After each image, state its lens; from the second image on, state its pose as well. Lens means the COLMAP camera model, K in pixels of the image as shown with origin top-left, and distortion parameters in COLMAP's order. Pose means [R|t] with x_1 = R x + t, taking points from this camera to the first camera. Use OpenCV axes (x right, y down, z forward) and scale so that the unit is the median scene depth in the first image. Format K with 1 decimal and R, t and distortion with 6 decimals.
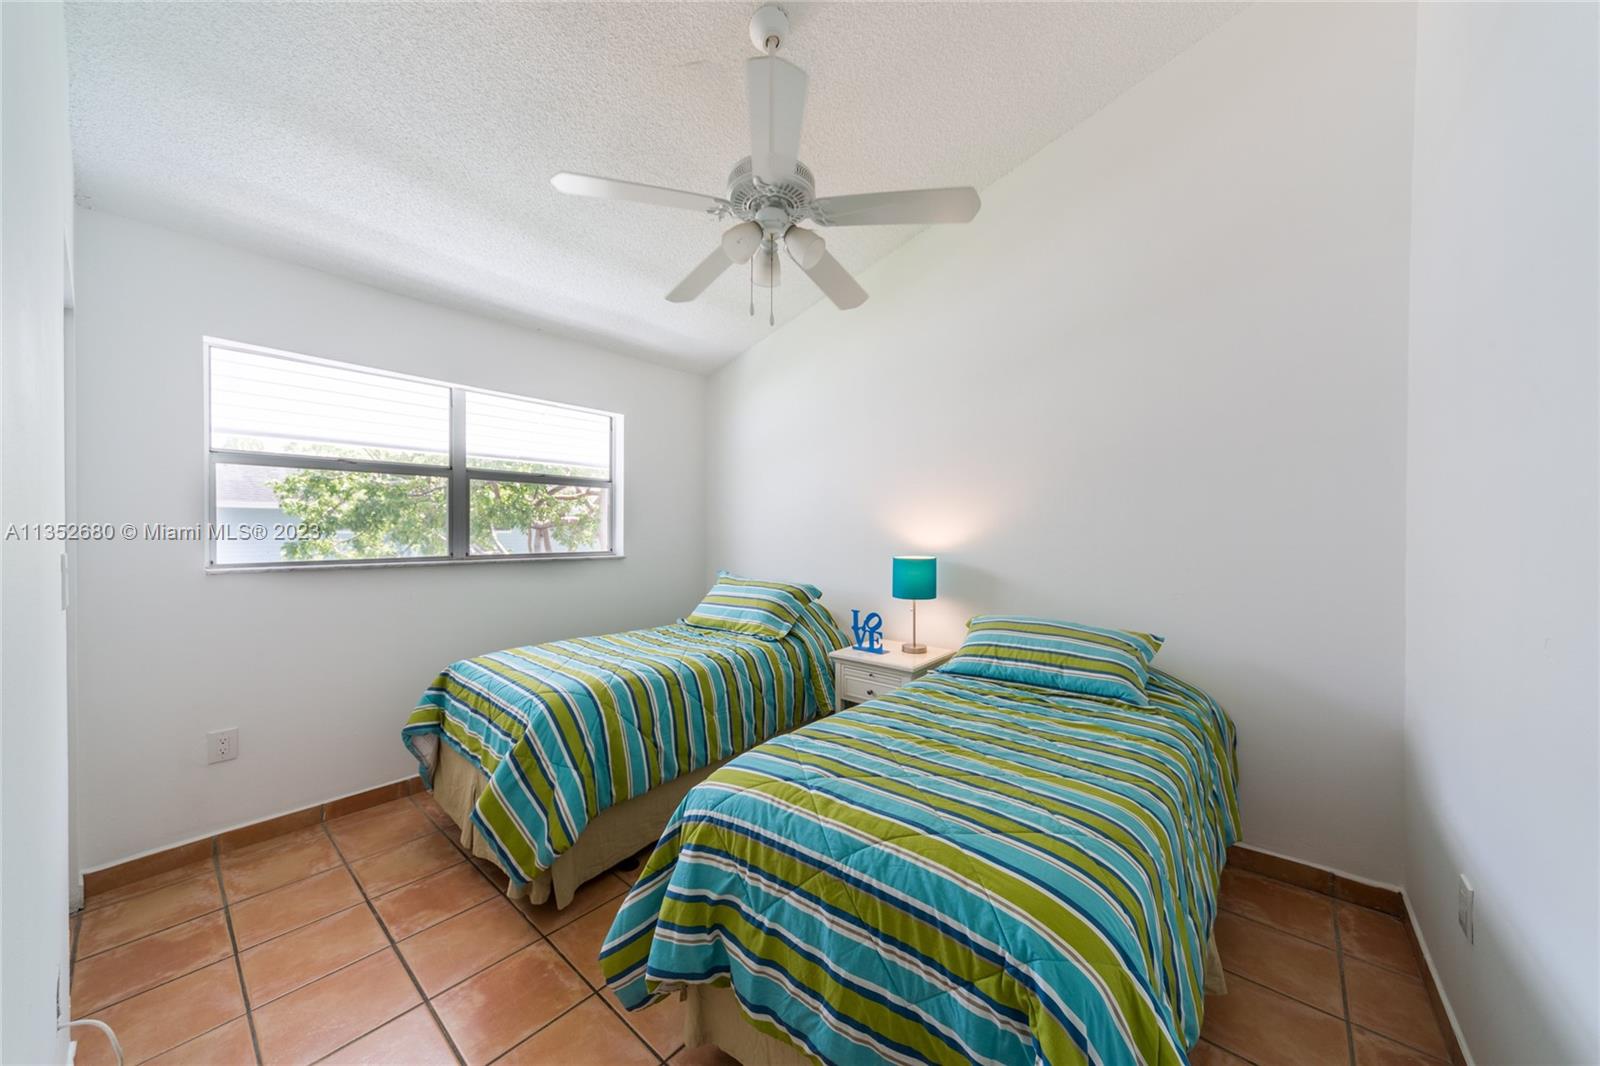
lens RADIAL K [[558.8, 0, 803.2], [0, 558.8, 528.0], [0, 0, 1]] dist [0.000343, -0.000044]
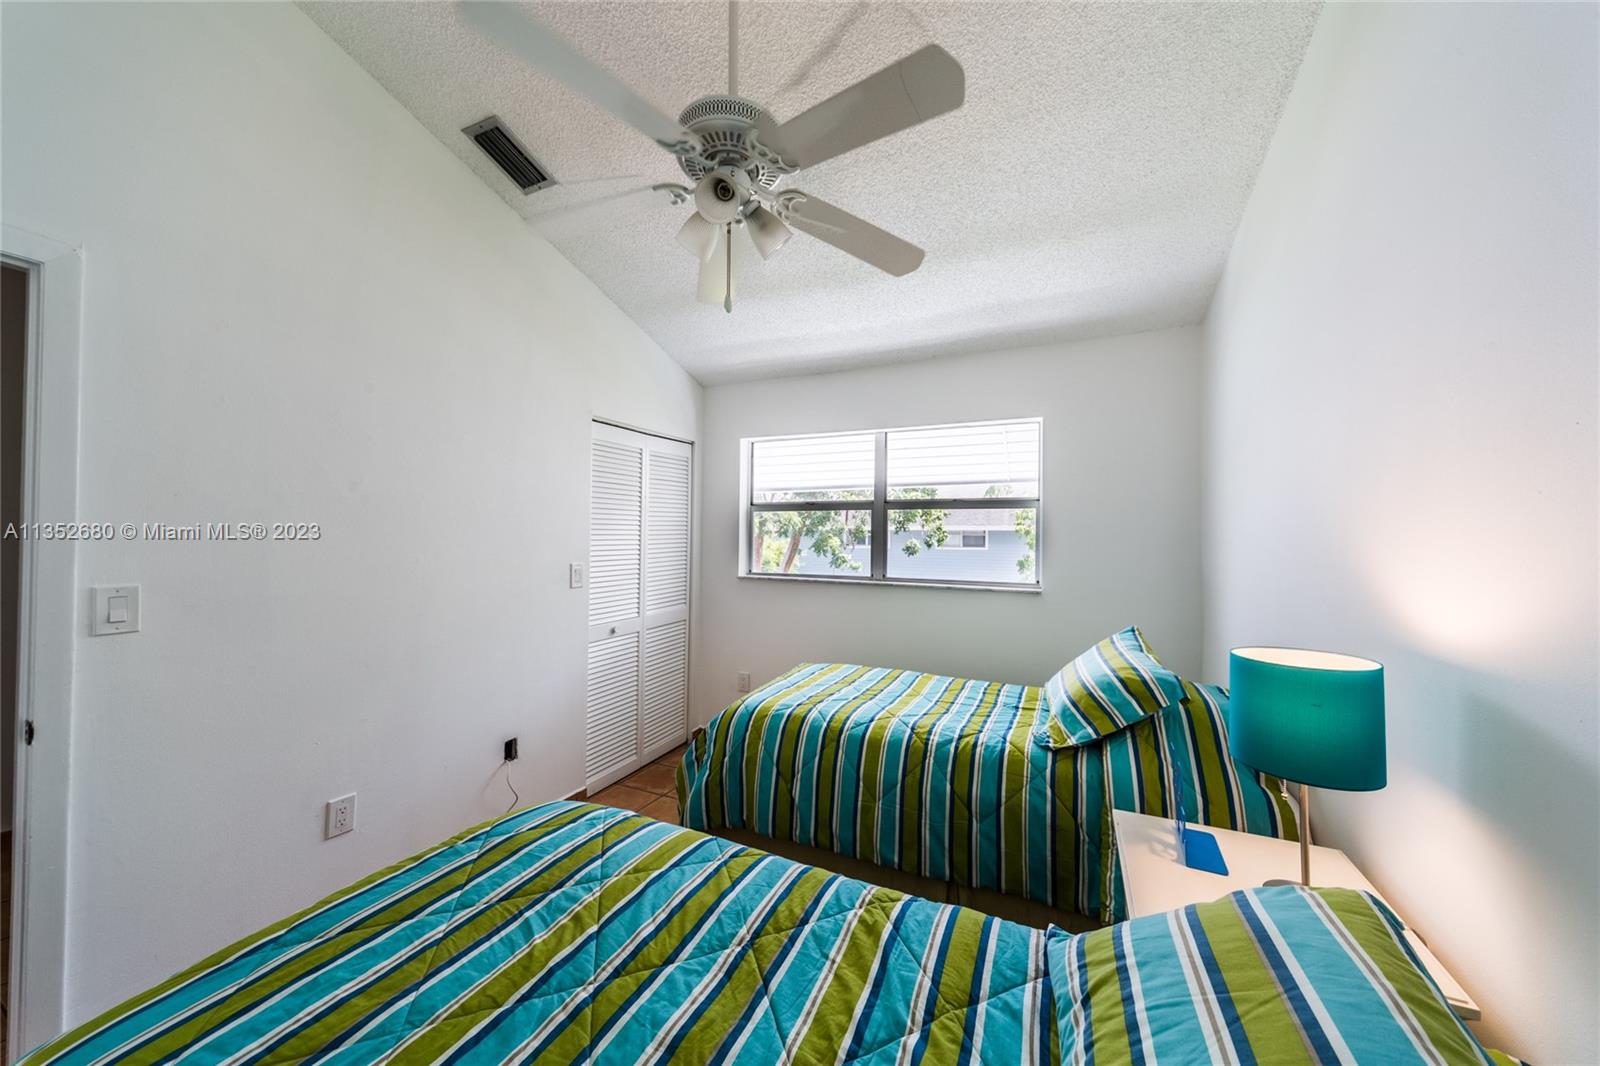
lens RADIAL K [[553.9, 0, 803.6], [0, 553.9, 540.4], [0, 0, 1]] dist [-0.001198, -0.000346]
pose [[0.233126, -0.008288, -0.972411, 0.456570], [-0.019474, 0.999723, -0.013190, -0.007928], [0.972252, 0.022012, 0.232900, 0.592447]]
